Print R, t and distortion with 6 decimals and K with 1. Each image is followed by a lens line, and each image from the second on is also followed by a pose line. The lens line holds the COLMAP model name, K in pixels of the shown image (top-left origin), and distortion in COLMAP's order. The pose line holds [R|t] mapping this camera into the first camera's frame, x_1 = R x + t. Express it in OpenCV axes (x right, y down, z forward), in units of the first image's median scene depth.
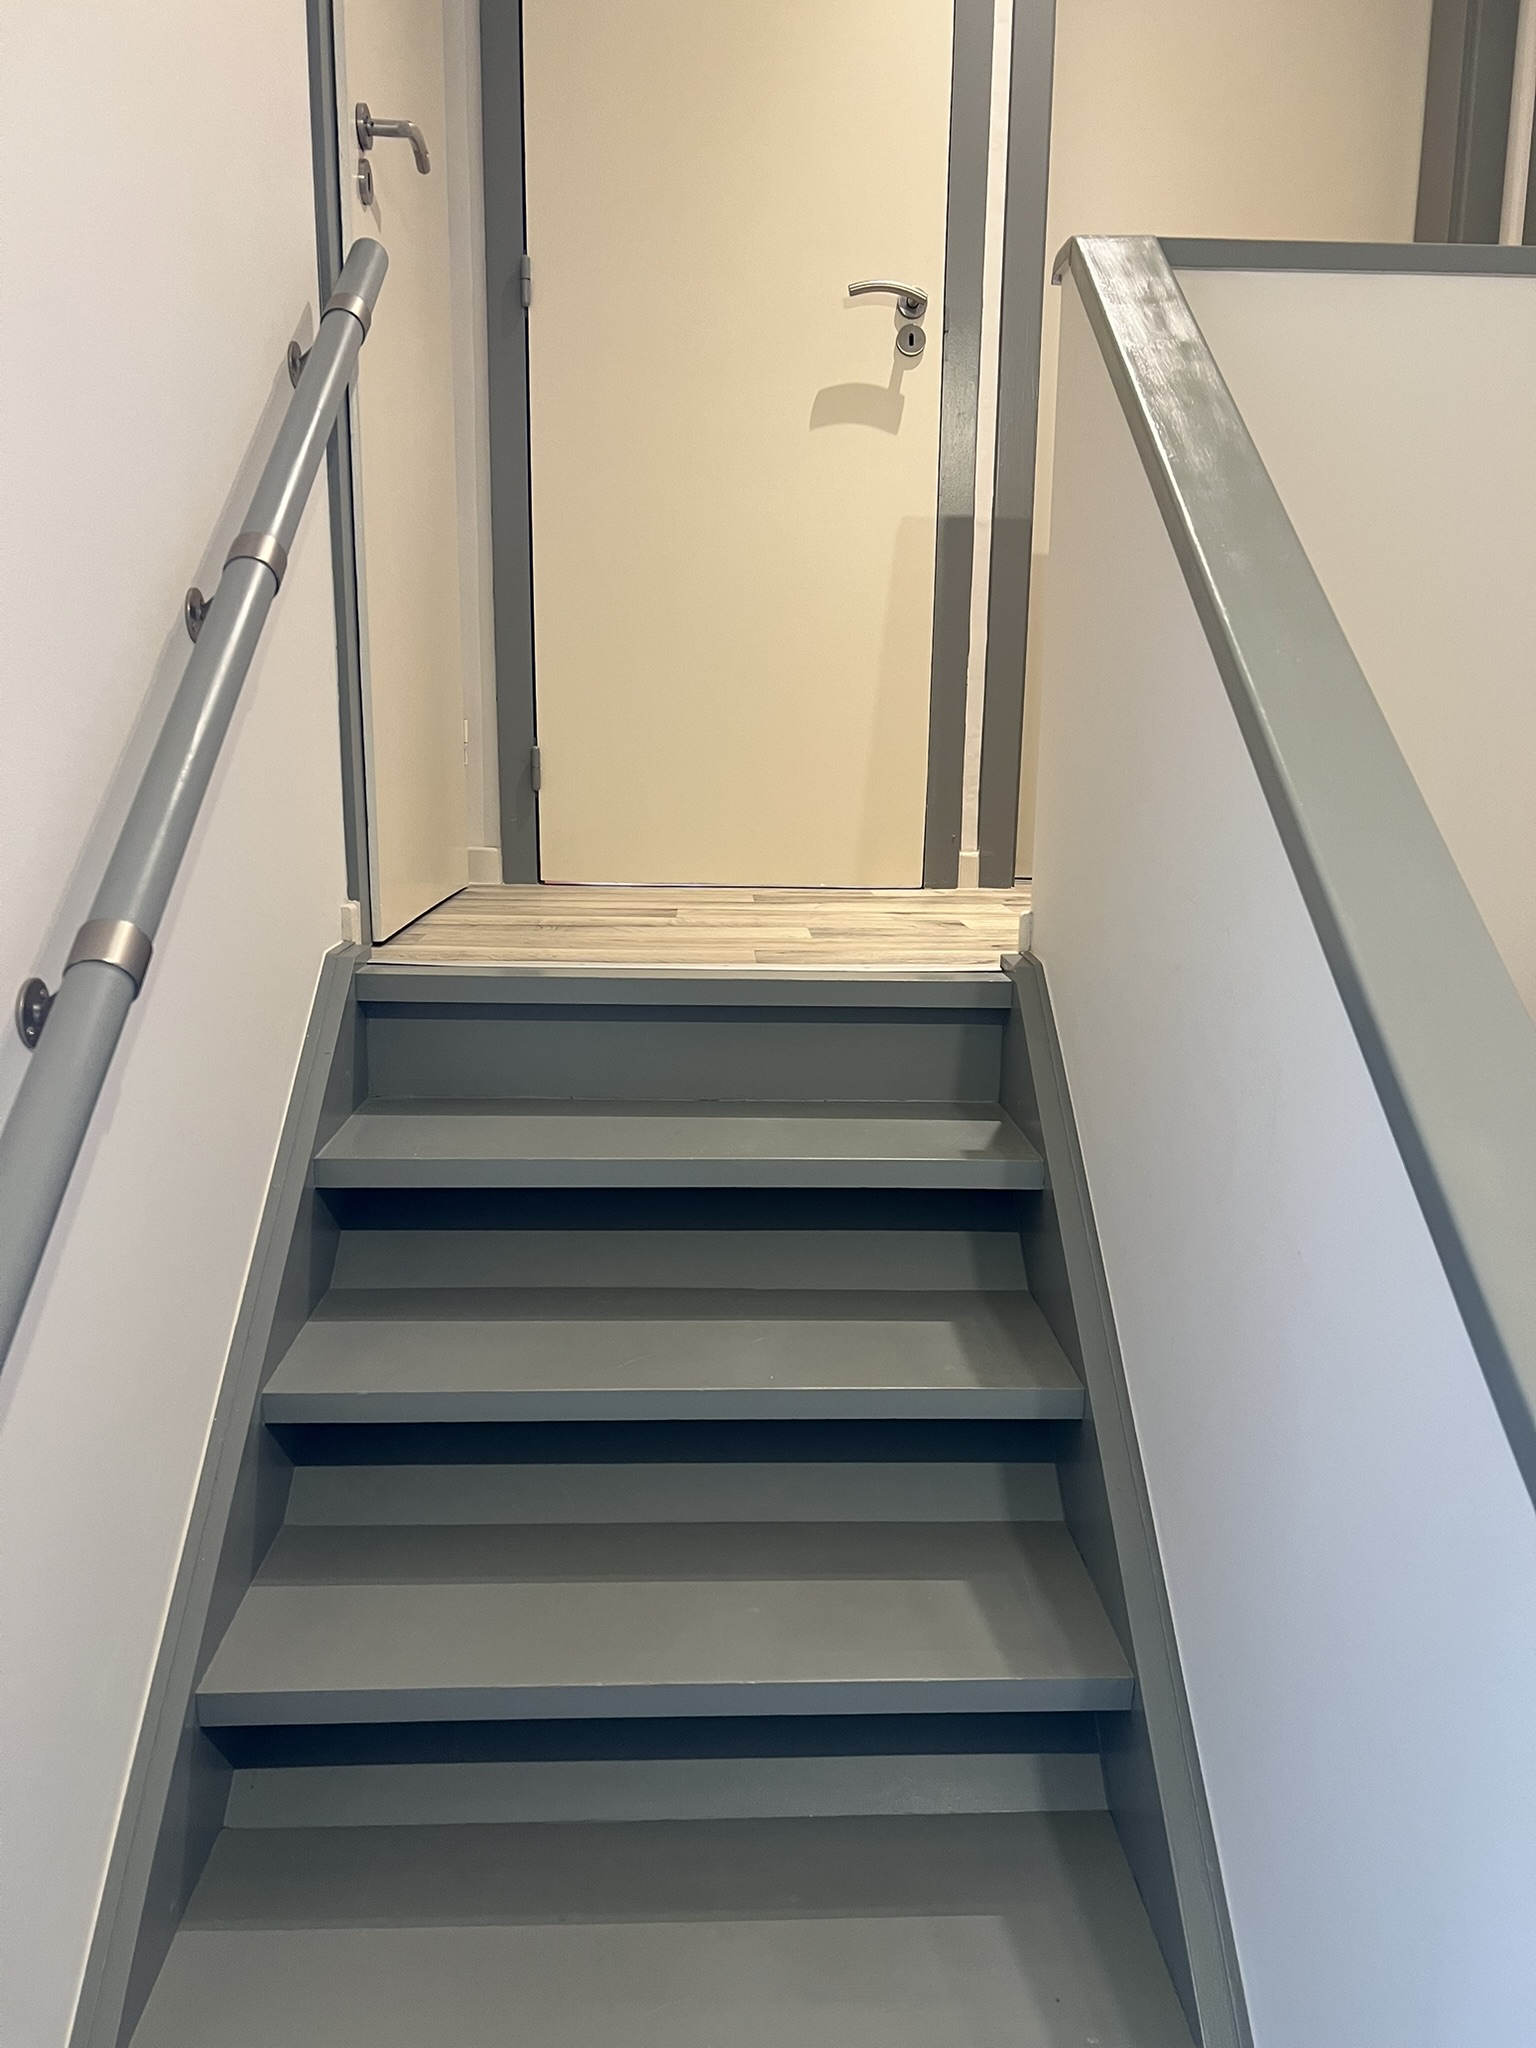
lens RADIAL K [[1576.6, 0, 774.3], [0, 1576.6, 1039.4], [0, 0, 1]] dist [0.049251, -0.029208]
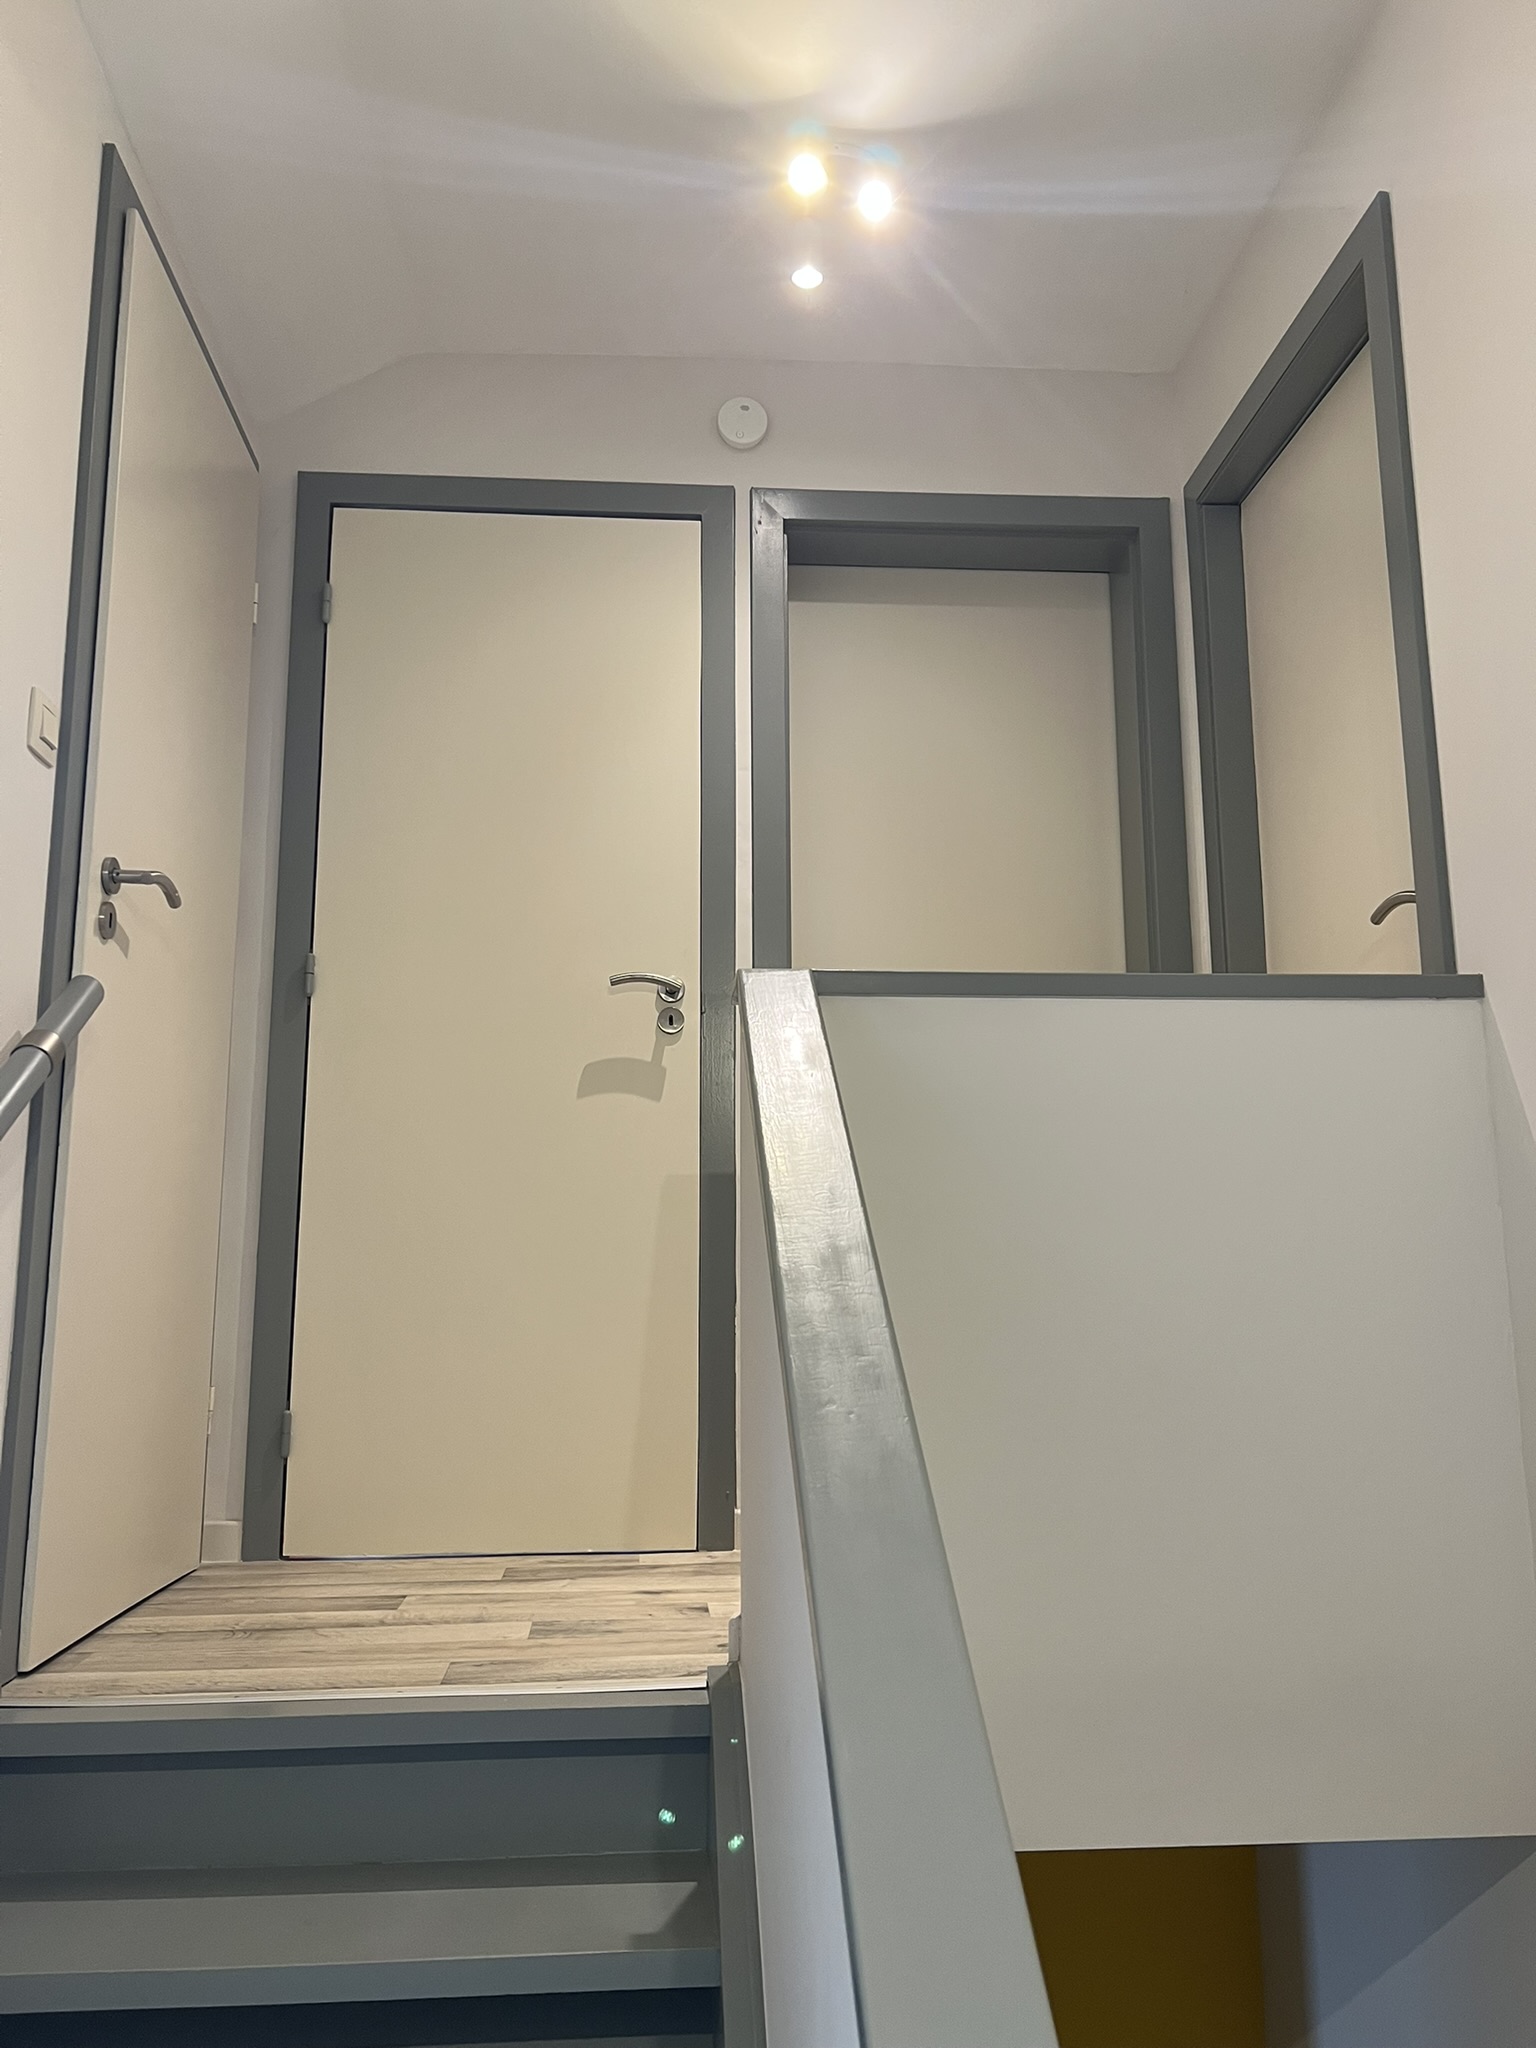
lens RADIAL K [[1576.6, 0, 764.8], [0, 1576.6, 1034.1], [0, 0, 1]] dist [0.049251, -0.029208]
pose [[0.999058, -0.011172, 0.041922, 0.119840], [0.025239, 0.935606, -0.352142, -0.060811], [-0.035289, 0.352869, 0.935007, 0.002302]]
